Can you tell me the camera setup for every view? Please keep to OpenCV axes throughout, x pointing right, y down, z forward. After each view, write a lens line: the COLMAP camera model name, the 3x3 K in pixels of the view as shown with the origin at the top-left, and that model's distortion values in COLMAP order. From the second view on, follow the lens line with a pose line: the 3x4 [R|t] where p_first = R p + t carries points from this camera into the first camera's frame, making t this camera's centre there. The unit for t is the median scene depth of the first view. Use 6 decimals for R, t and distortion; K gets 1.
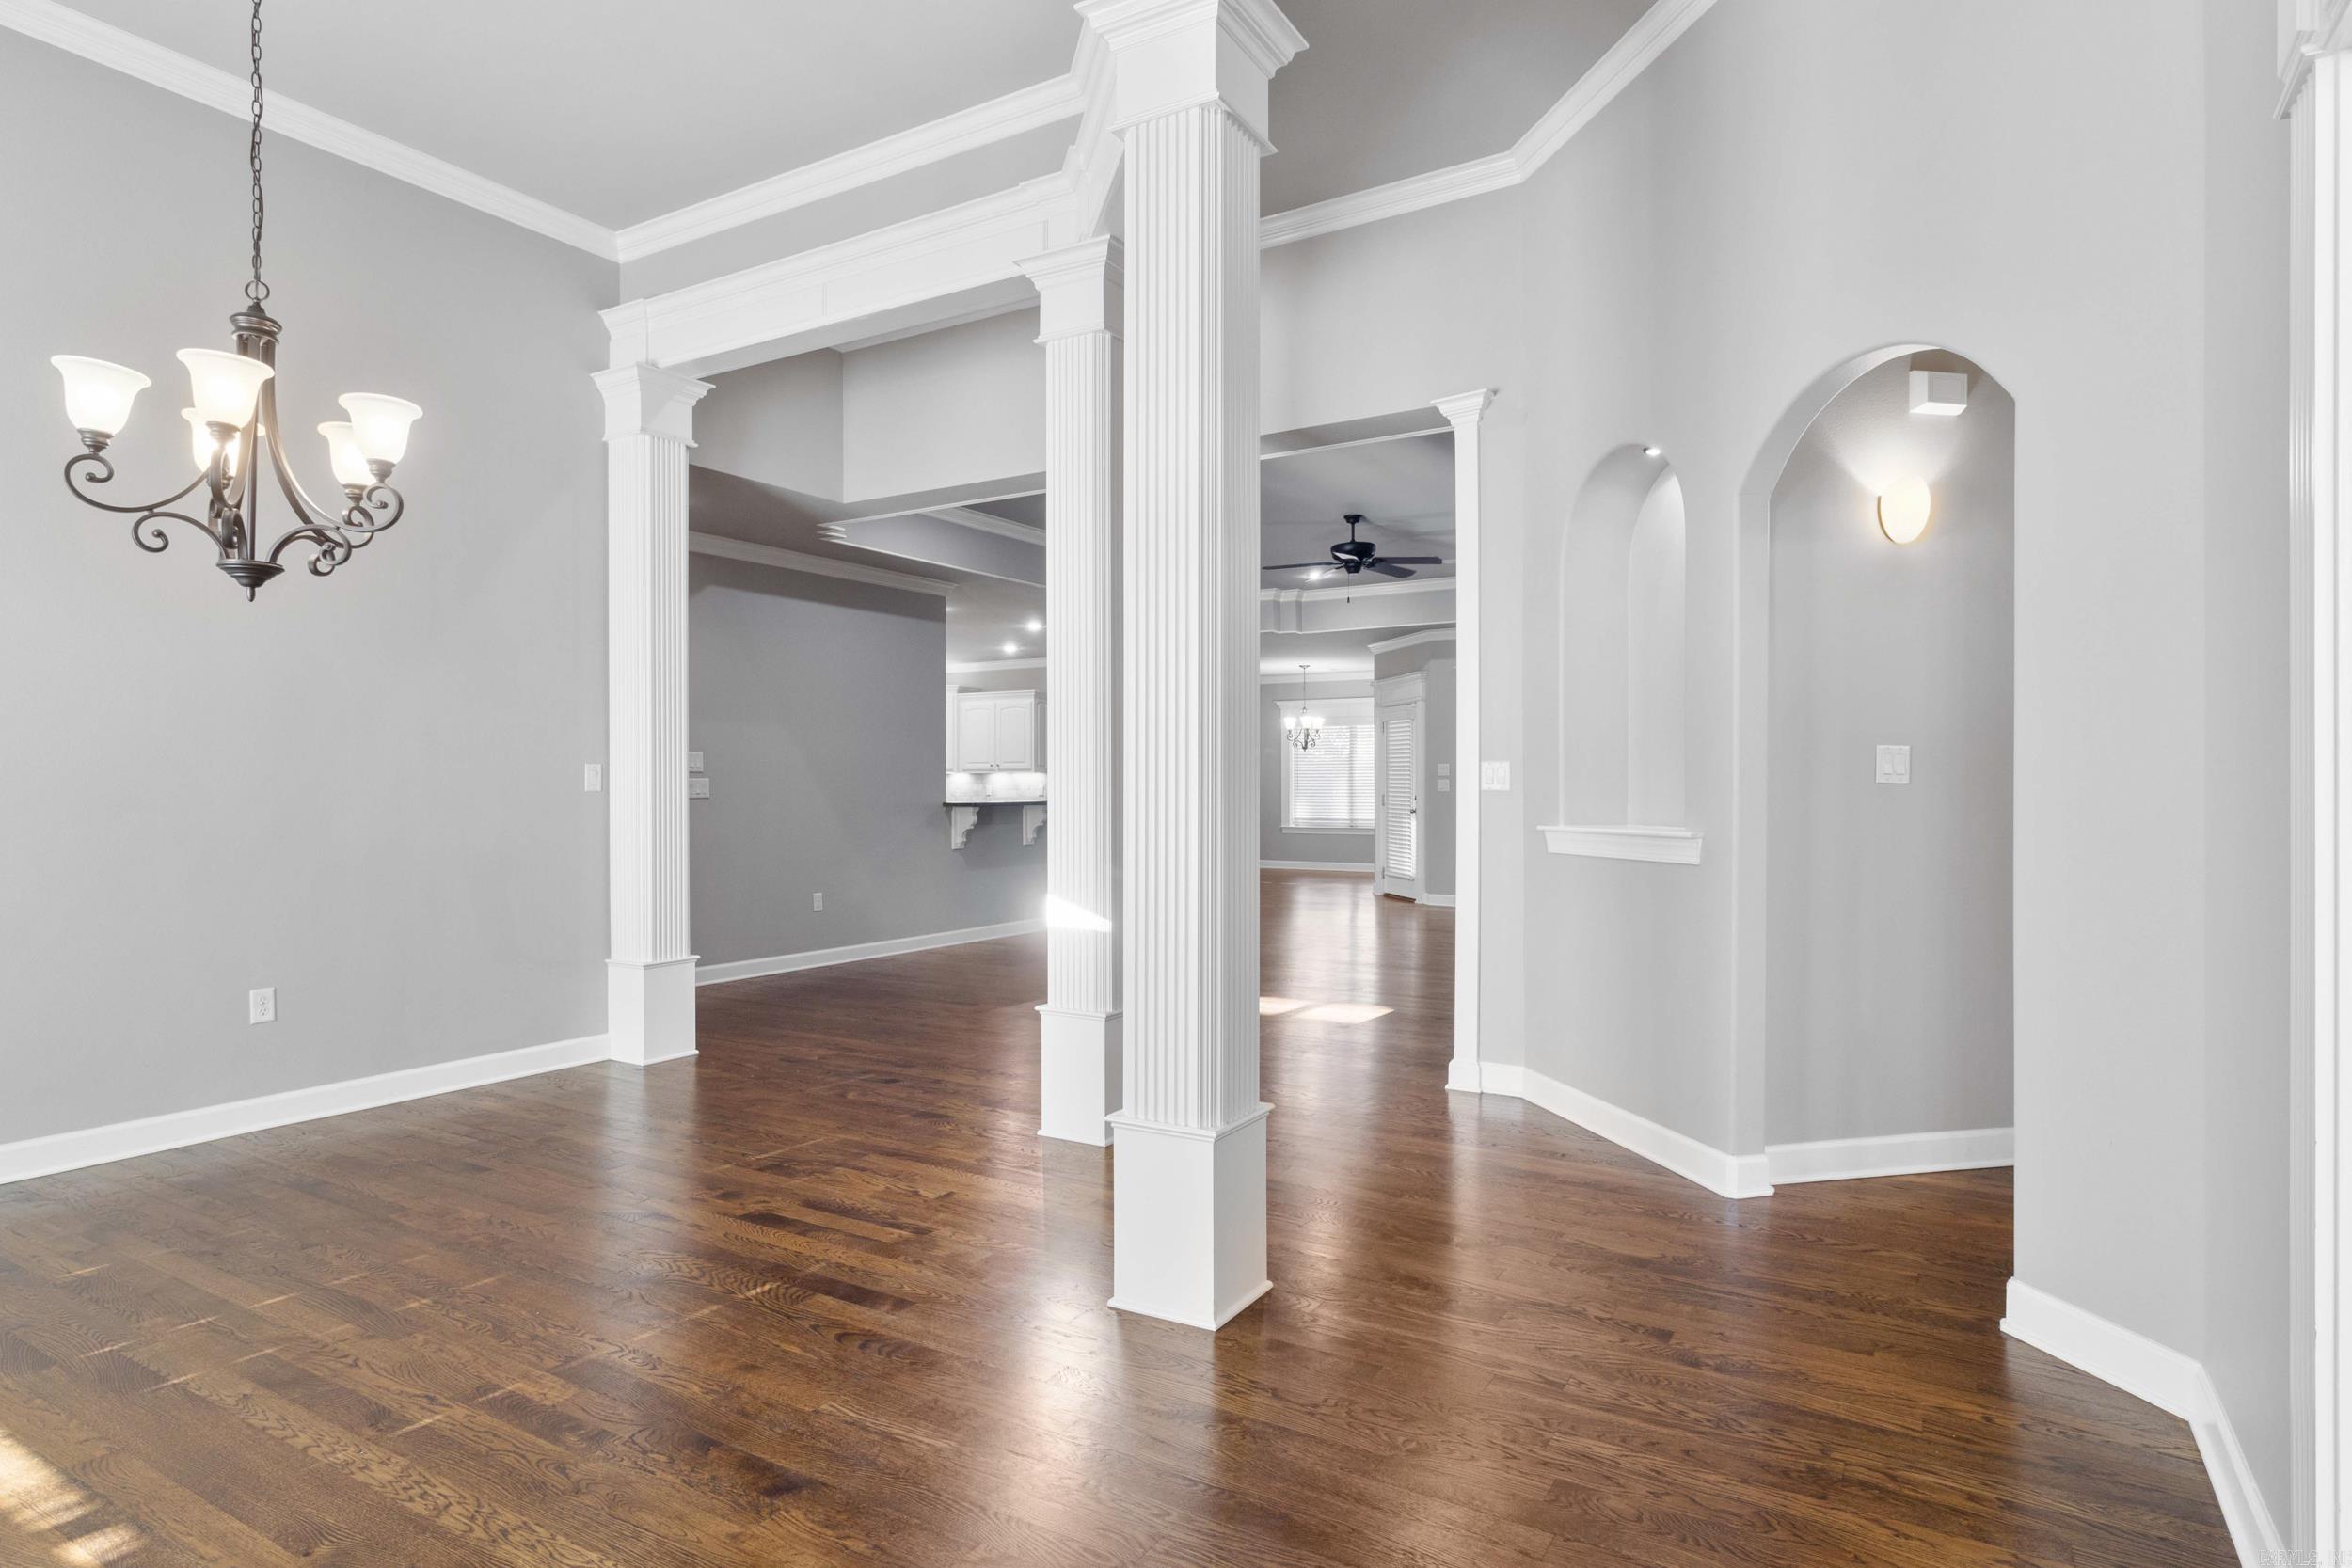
lens RADIAL K [[1272.8, 0, 1191.4], [0, 1272.8, 782.4], [0, 0, 1]] dist [0.003549, -0.001807]
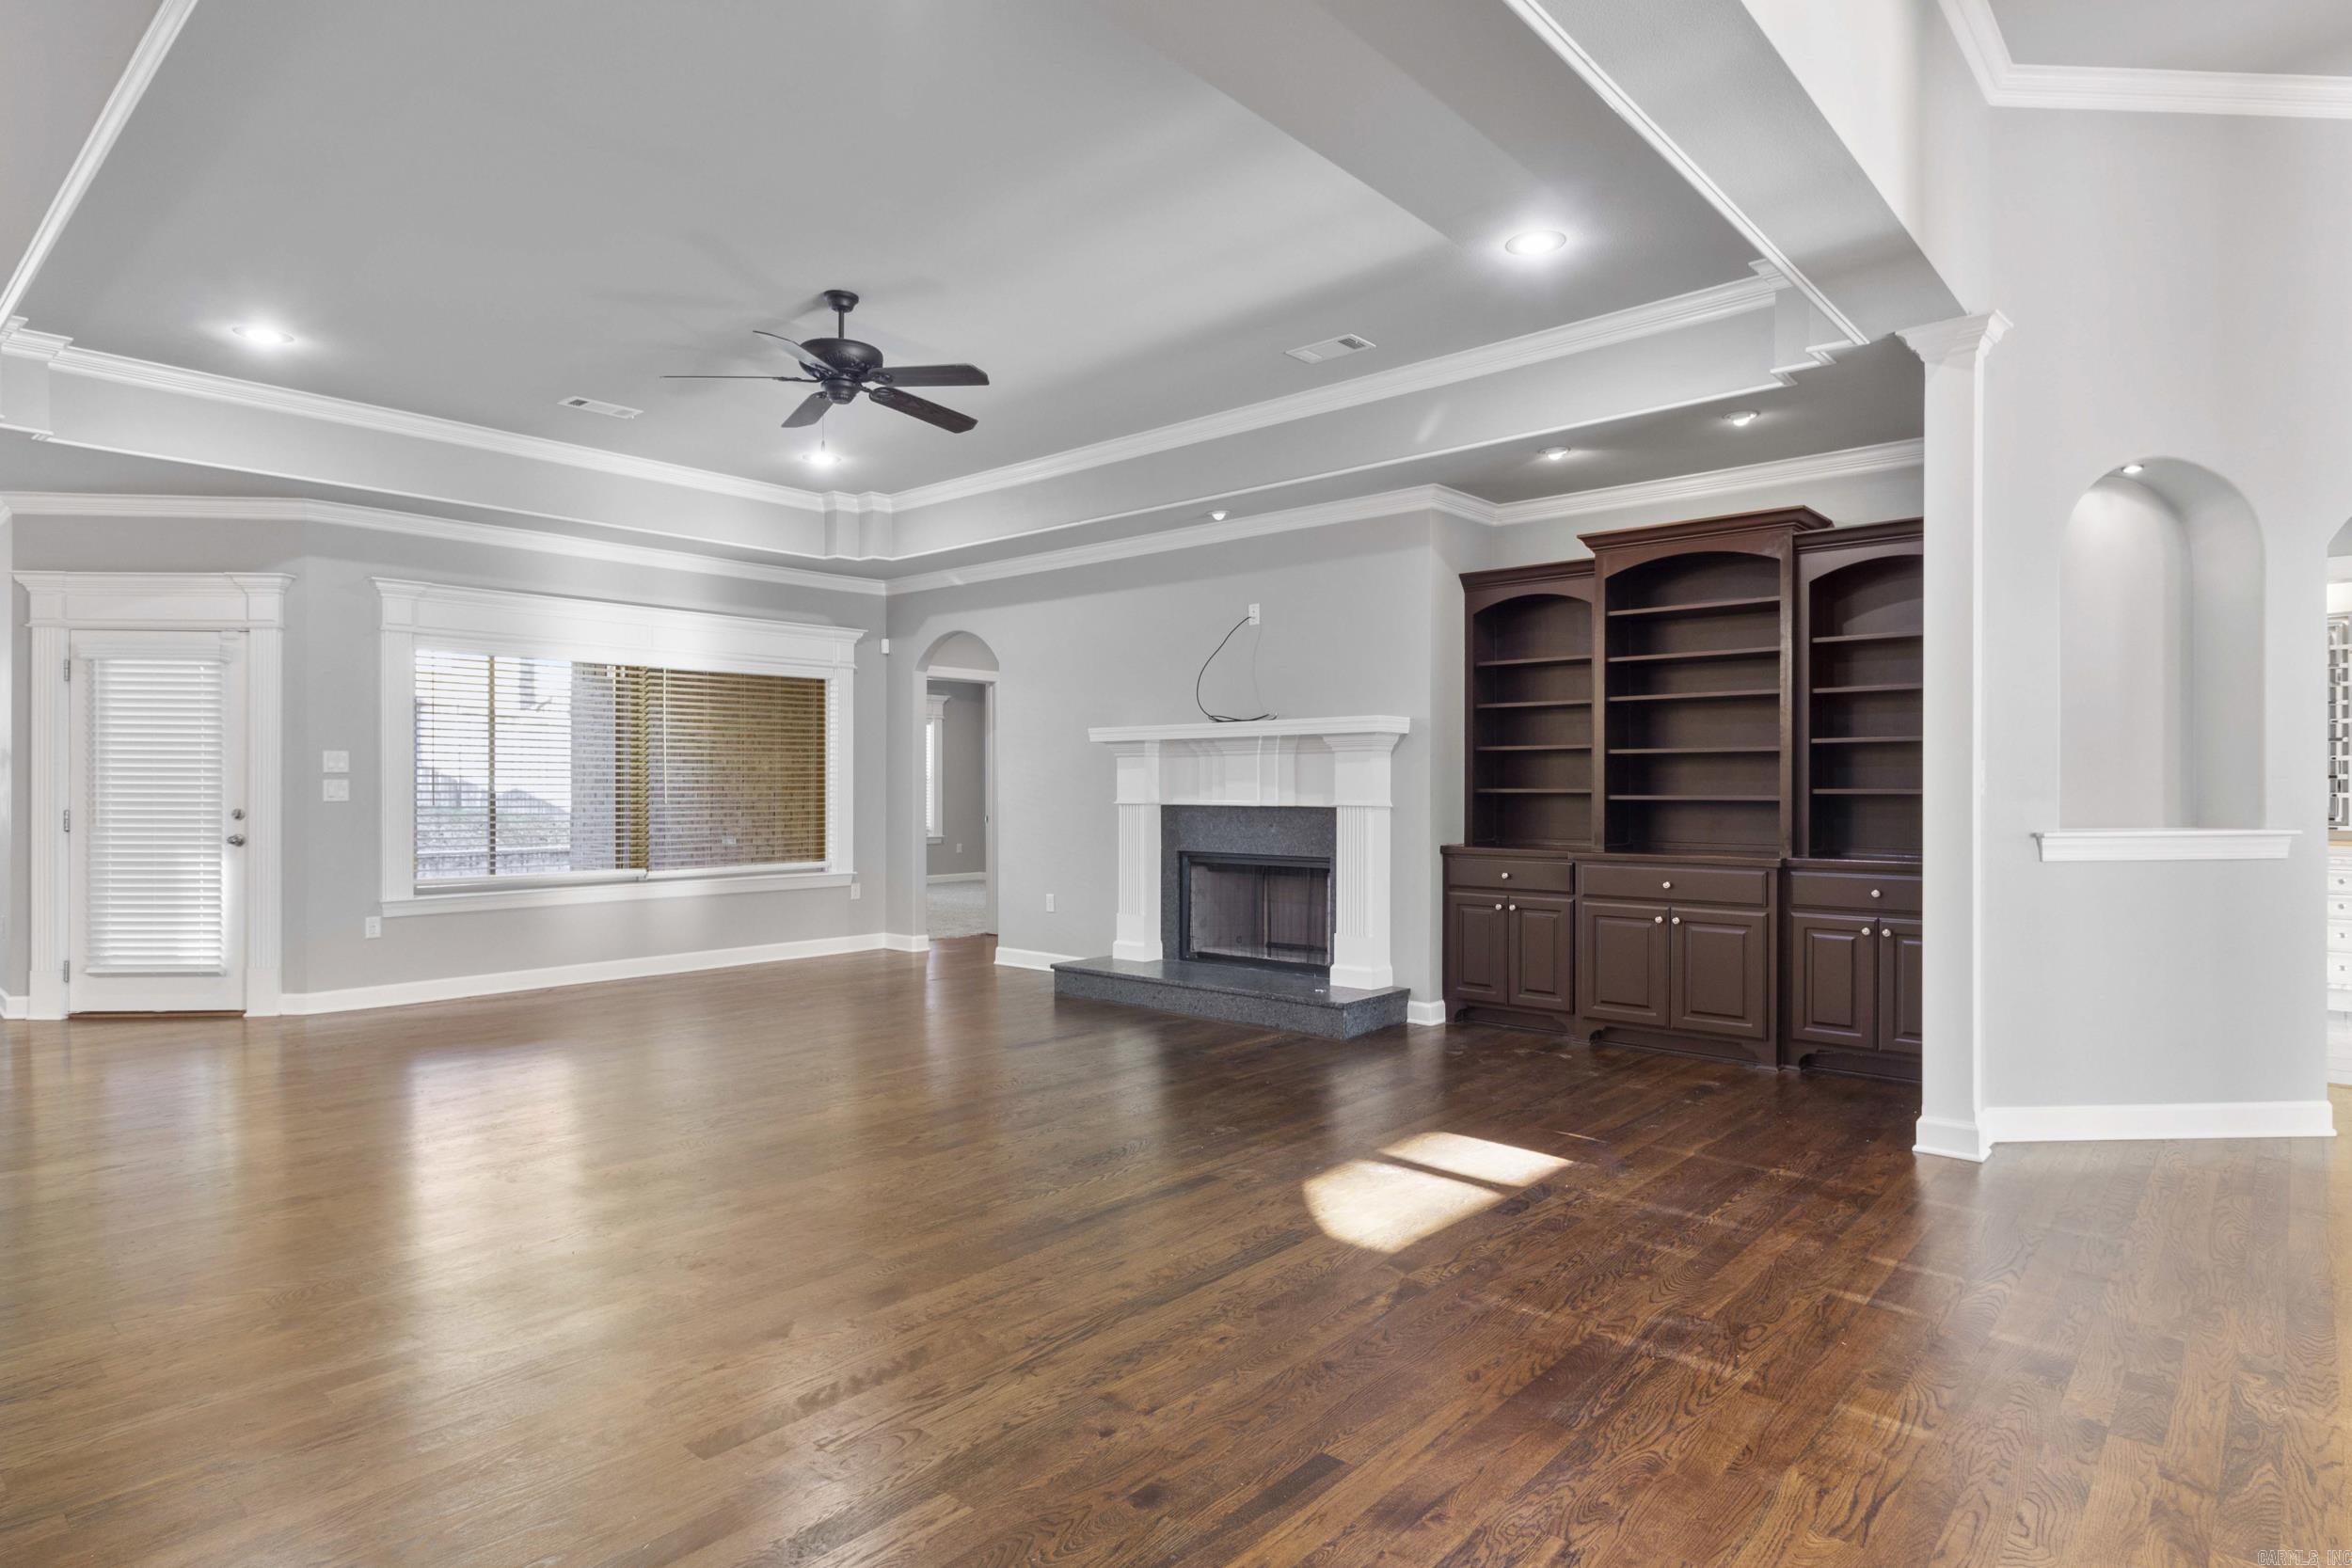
lens RADIAL K [[1272.8, 0, 1191.5], [0, 1272.8, 778.8], [0, 0, 1]] dist [0.003549, -0.001807]
pose [[0.175400, 0.009593, 0.984451, -0.267702], [-0.001543, 0.999954, -0.009469, 0.001835], [-0.984496, 0.000142, 0.175406, 0.527741]]
